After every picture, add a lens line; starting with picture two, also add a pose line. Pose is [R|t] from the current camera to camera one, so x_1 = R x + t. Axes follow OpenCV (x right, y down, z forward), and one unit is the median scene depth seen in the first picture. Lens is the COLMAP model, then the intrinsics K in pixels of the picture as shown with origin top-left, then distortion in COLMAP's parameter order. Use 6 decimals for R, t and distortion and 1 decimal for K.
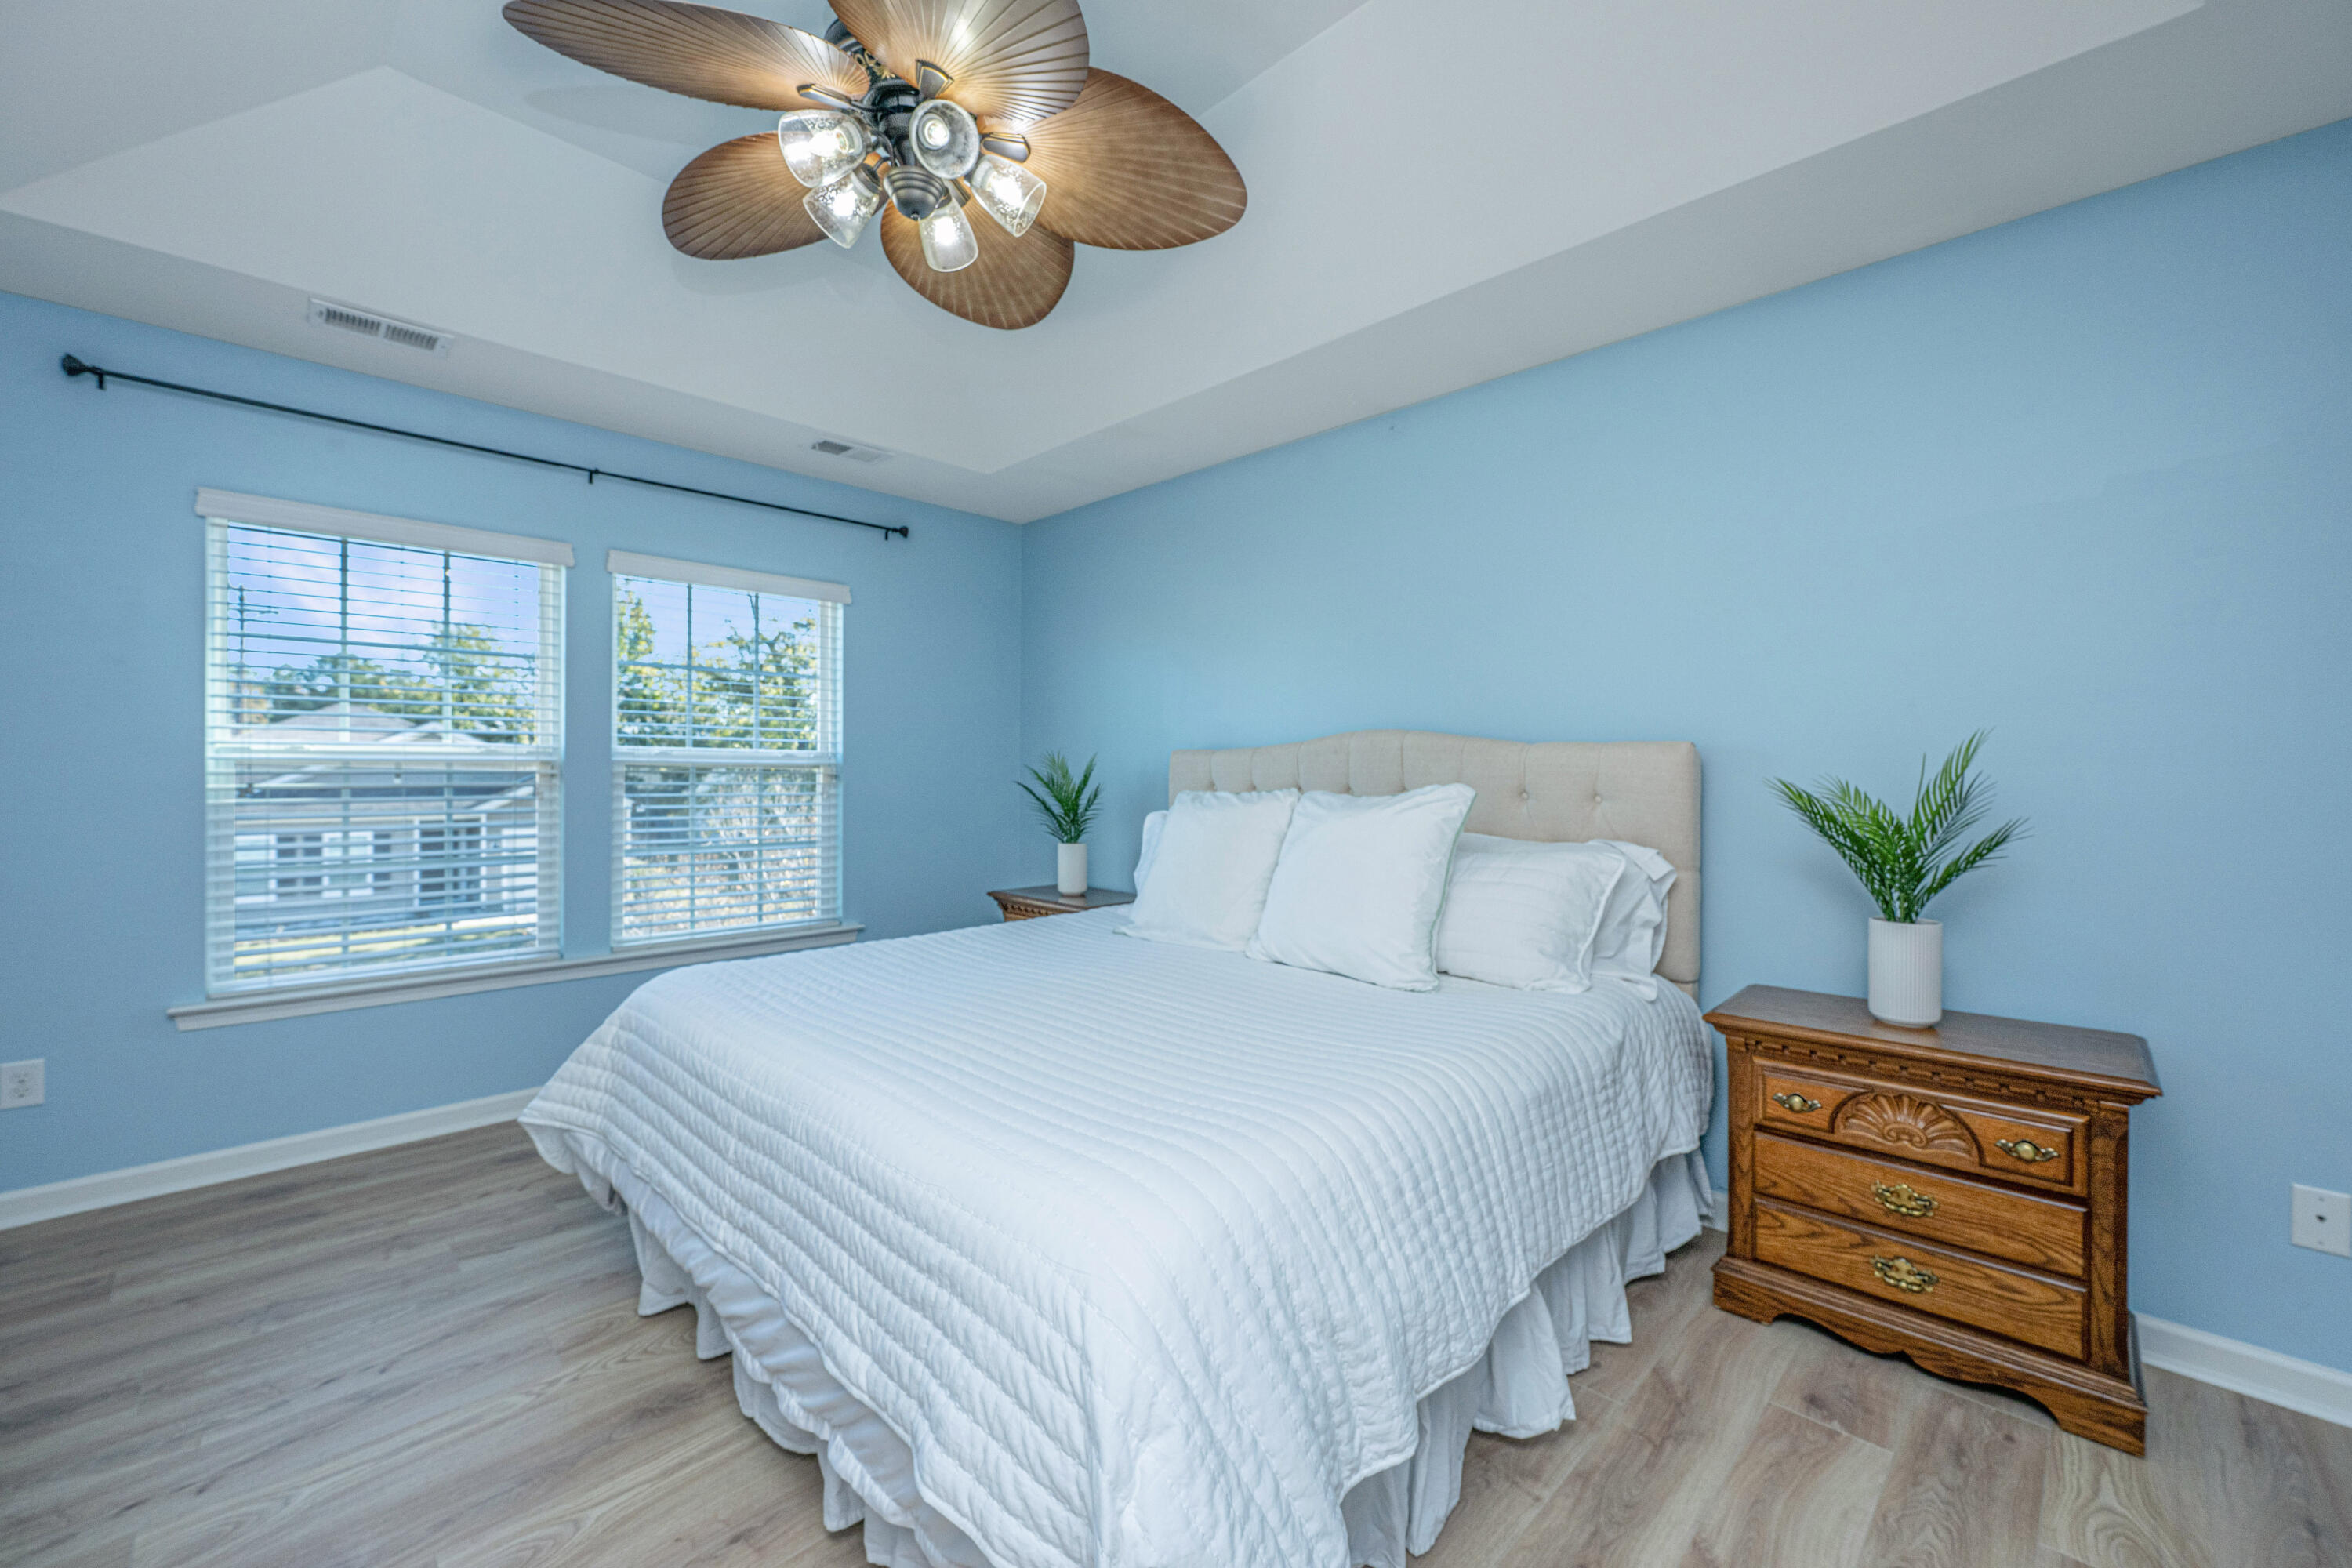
lens RADIAL K [[949.1, 0, 1159.6], [0, 949.1, 771.4], [0, 0, 1]] dist [-0.000433, 0.000375]
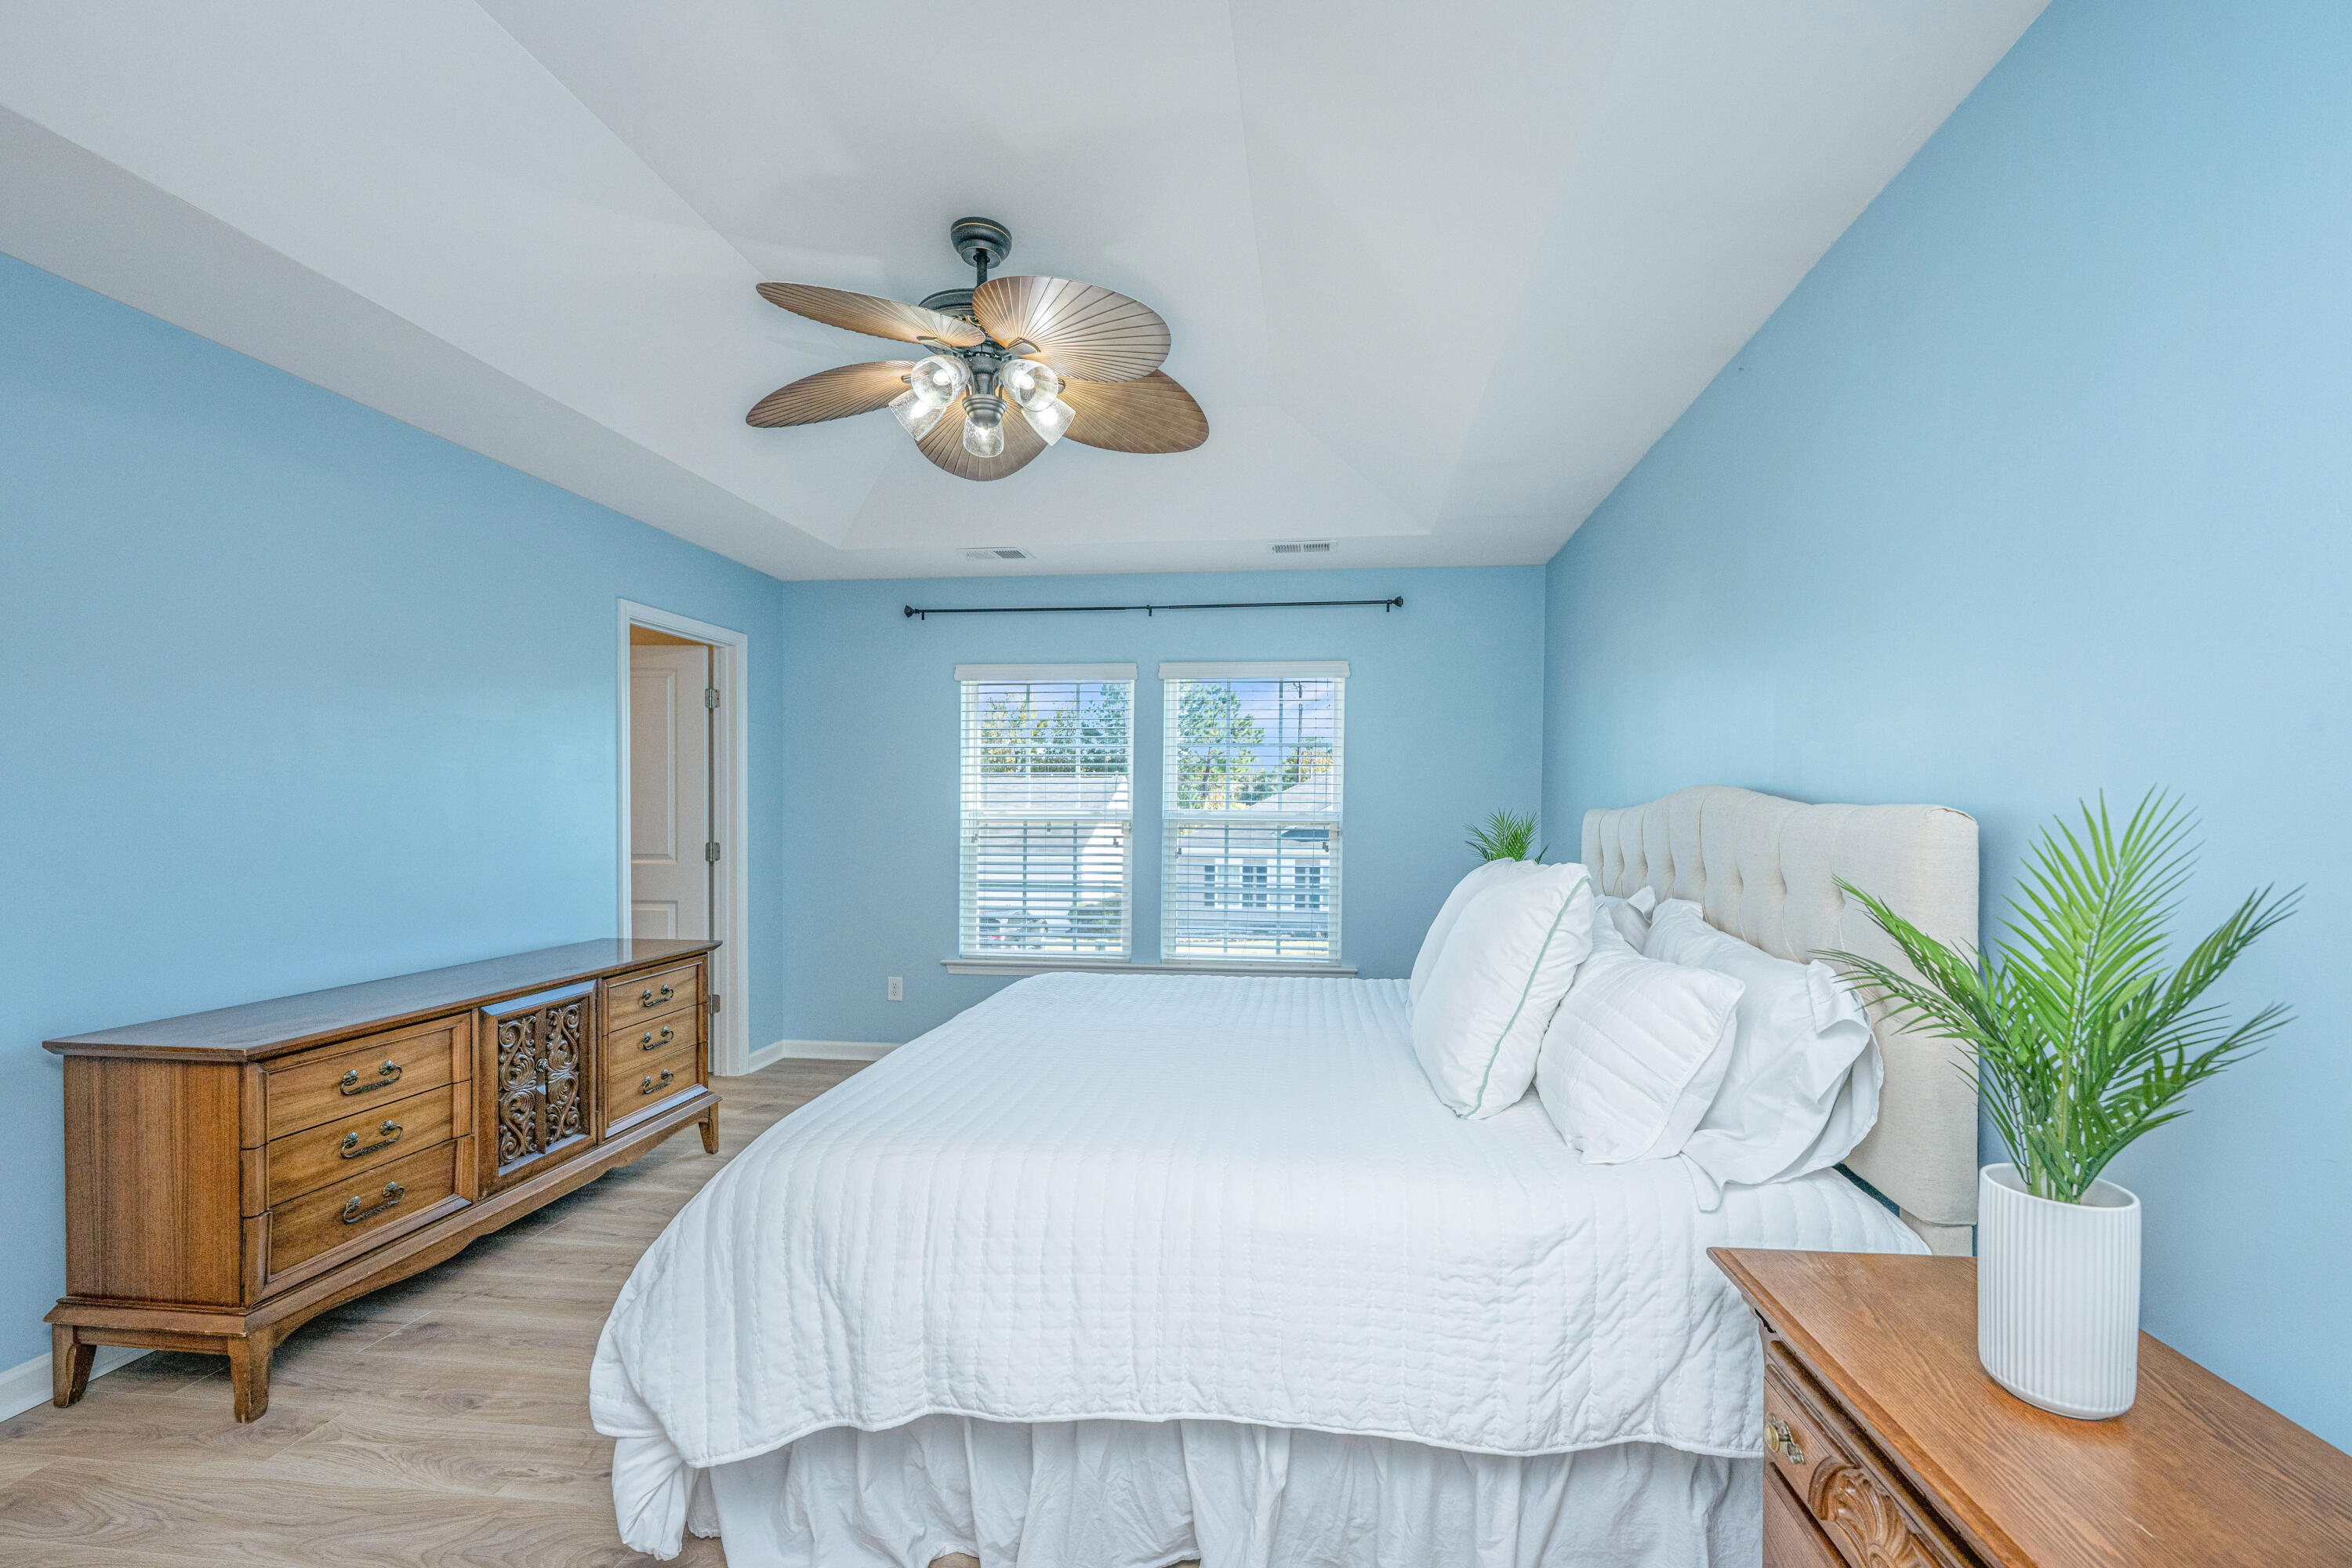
lens RADIAL K [[941.5, 0, 1179.1], [0, 941.5, 826.8], [0, 0, 1]] dist [-0.002156, -0.000139]
pose [[0.624643, 0.007834, -0.780871, 0.839984], [-0.001884, 0.999962, 0.008525, -0.023105], [0.780908, -0.003854, 0.624634, 0.329940]]
